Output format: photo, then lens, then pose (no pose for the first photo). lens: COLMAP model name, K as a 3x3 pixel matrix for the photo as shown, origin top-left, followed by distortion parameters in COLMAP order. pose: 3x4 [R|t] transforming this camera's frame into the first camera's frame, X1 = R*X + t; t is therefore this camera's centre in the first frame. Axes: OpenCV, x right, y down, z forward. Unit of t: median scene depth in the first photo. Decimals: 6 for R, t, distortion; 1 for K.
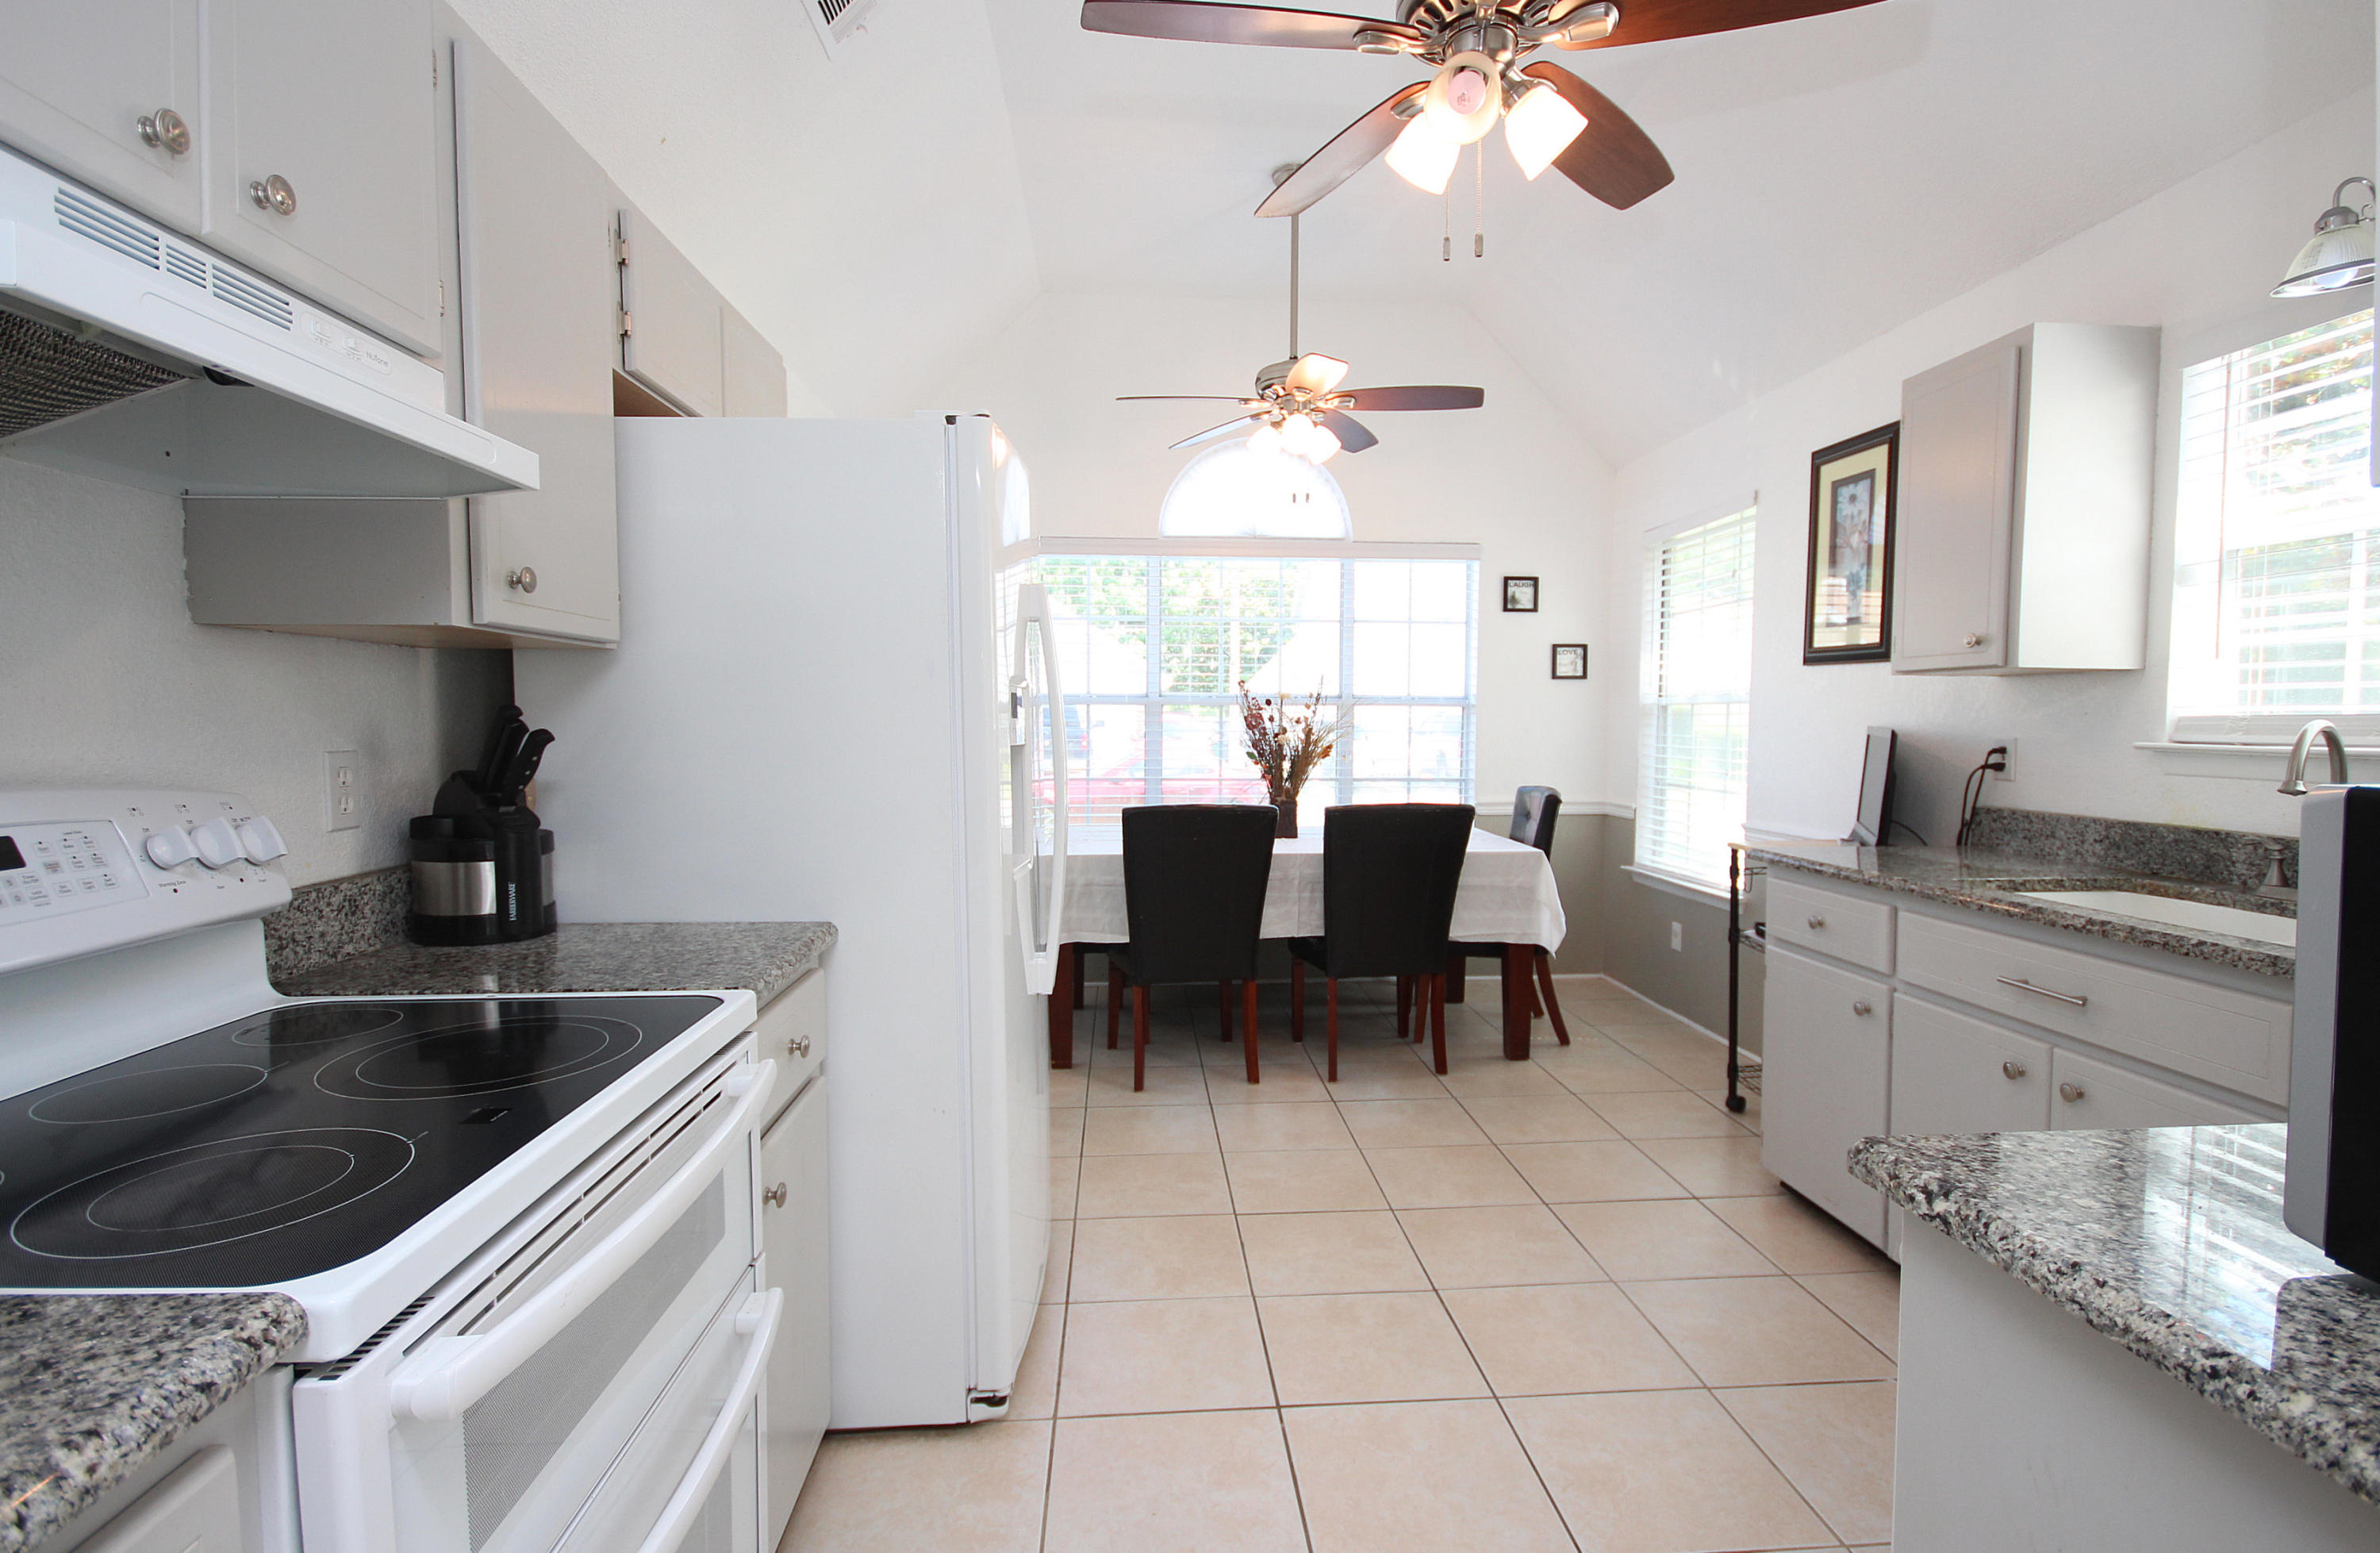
lens RADIAL K [[1110.9, 0, 1209.8], [0, 1110.9, 786.4], [0, 0, 1]] dist [-0.002161, -0.000528]
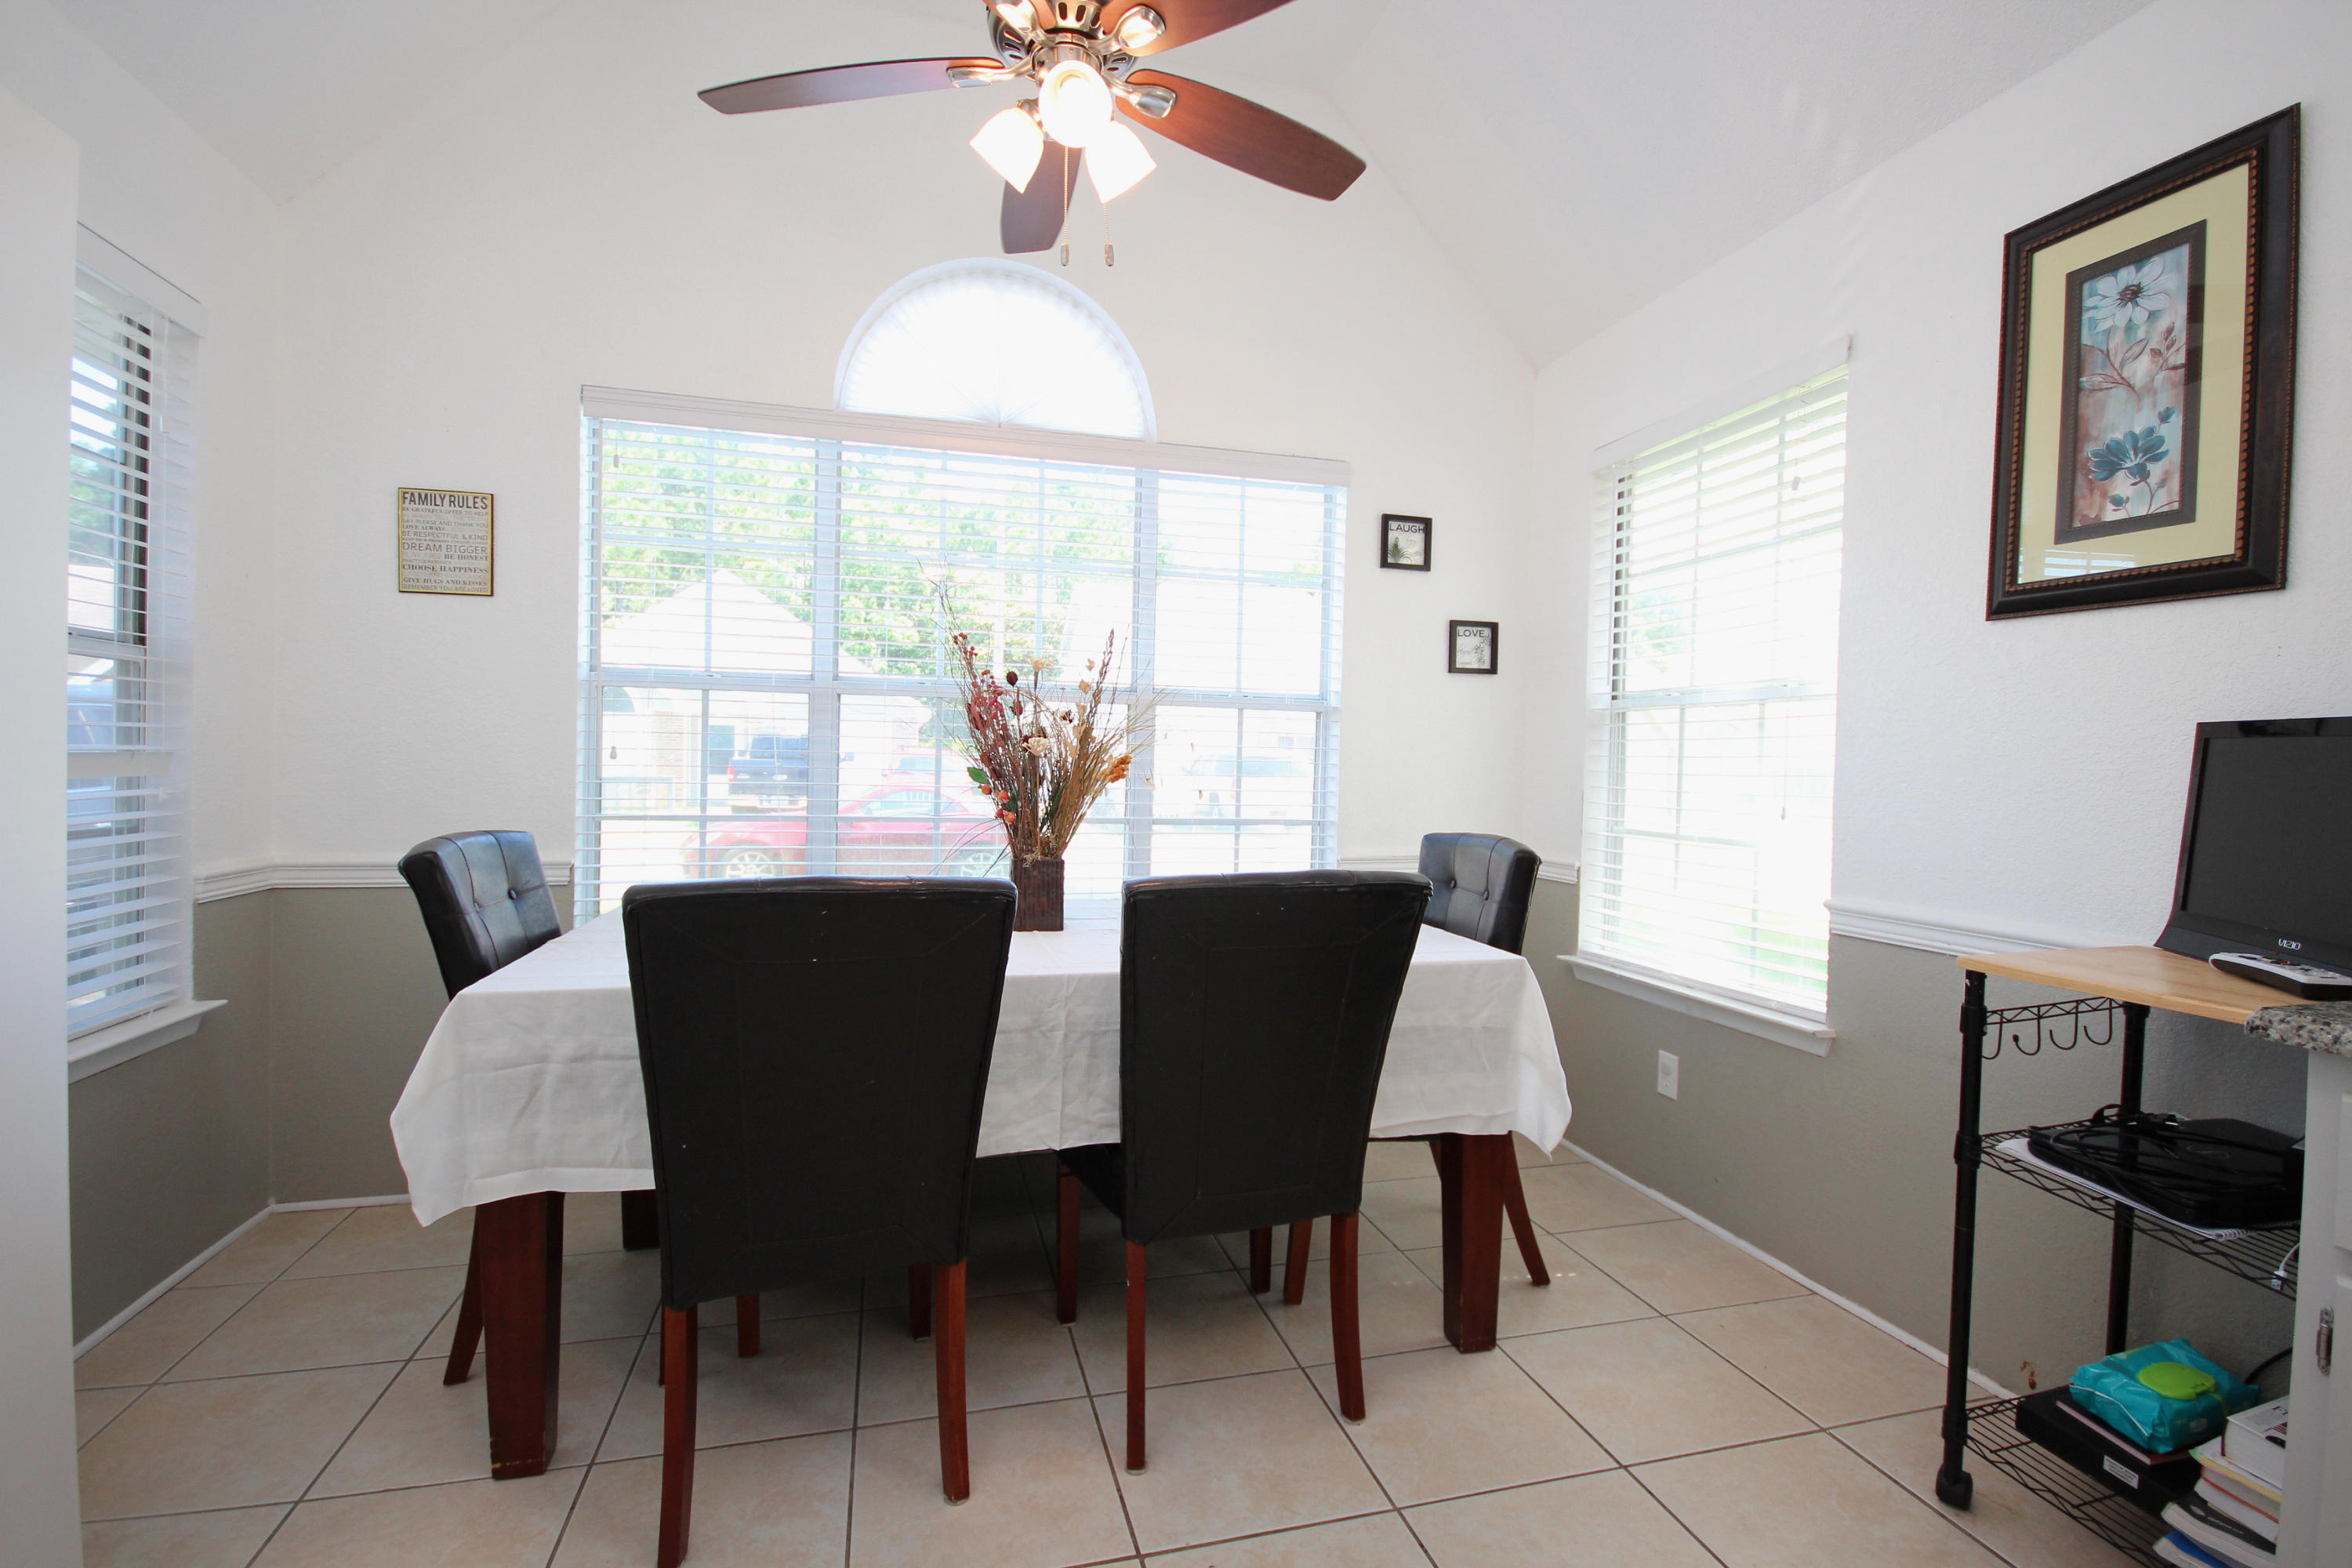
lens RADIAL K [[1081.1, 0, 1190.5], [0, 1081.1, 780.5], [0, 0, 1]] dist [-0.013162, -0.000430]
pose [[0.981092, 0.013807, 0.193047, 0.041386], [-0.005561, 0.999051, -0.043194, -0.003800], [-0.193460, 0.041304, 0.980238, 0.523158]]
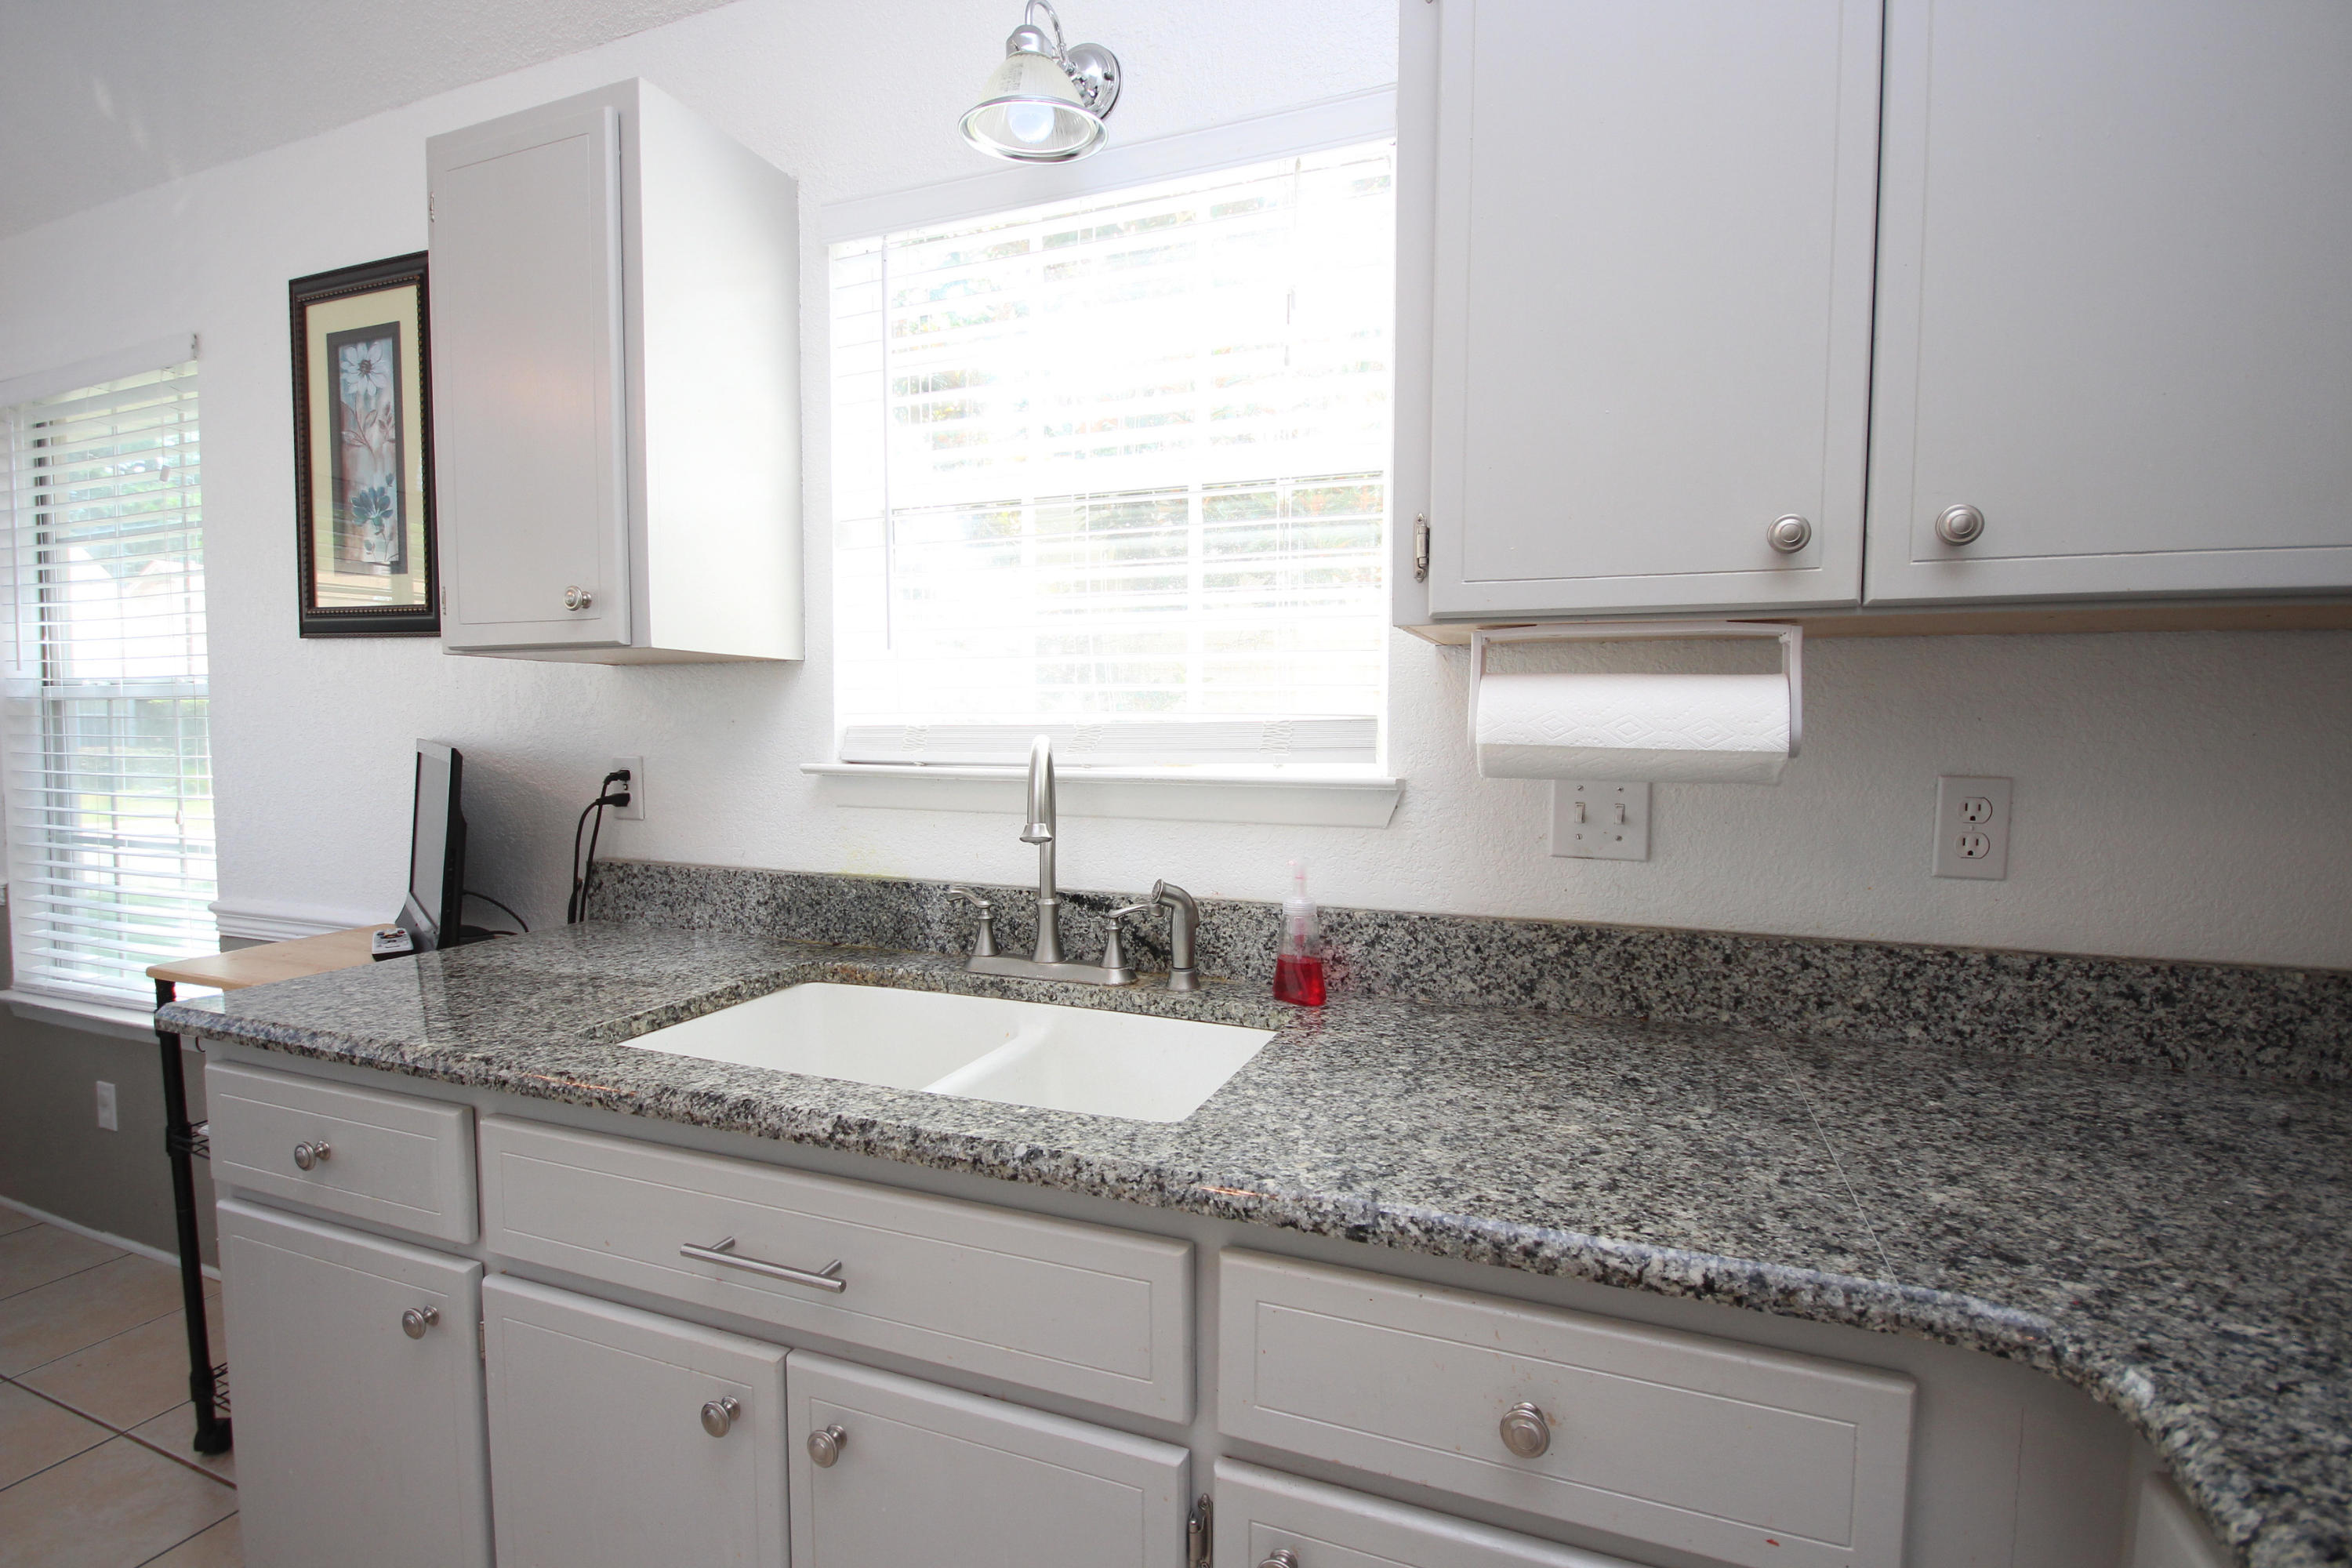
lens RADIAL K [[1091.5, 0, 1176.0], [0, 1091.5, 784.0], [0, 0, 1]] dist [0.000035, -0.000564]
pose [[0.438439, -0.051997, 0.897256, 0.194770], [0.052939, 0.998086, 0.031972, -0.022256], [-0.897201, 0.033482, 0.440352, 0.297683]]
